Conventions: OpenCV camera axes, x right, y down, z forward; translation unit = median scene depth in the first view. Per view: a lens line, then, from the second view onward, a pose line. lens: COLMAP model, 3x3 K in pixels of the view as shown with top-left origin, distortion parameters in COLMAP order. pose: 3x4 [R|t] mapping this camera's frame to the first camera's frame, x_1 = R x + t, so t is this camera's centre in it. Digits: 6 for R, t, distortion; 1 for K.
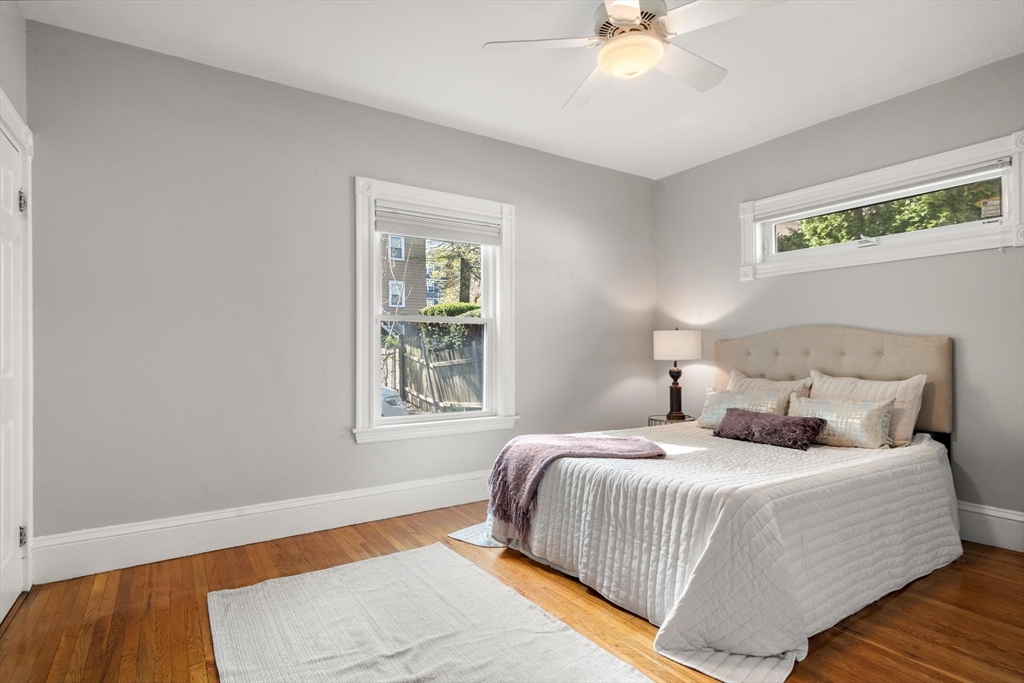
lens RADIAL K [[530.2, 0, 509.6], [0, 530.2, 346.1], [0, 0, 1]] dist [0.000378, -0.000562]
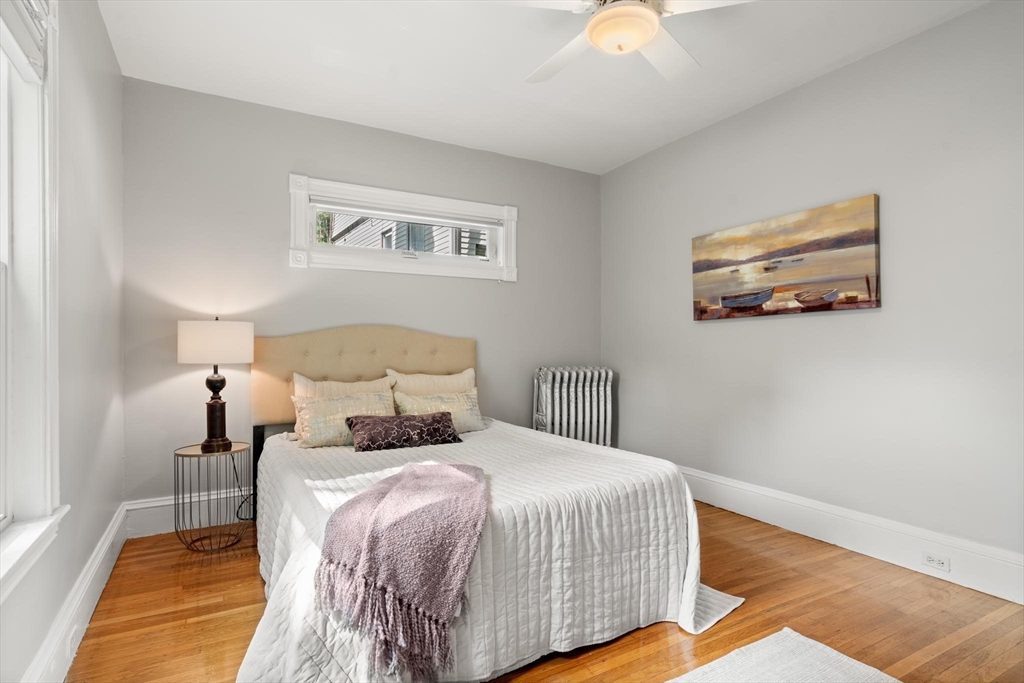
lens RADIAL K [[530.2, 0, 508.3], [0, 530.2, 346.0], [0, 0, 1]] dist [0.000378, -0.000562]
pose [[0.061275, 0.008446, 0.998085, -0.533262], [-0.007941, 0.999937, -0.007974, 0.008627], [-0.998089, -0.007437, 0.061338, 0.869979]]
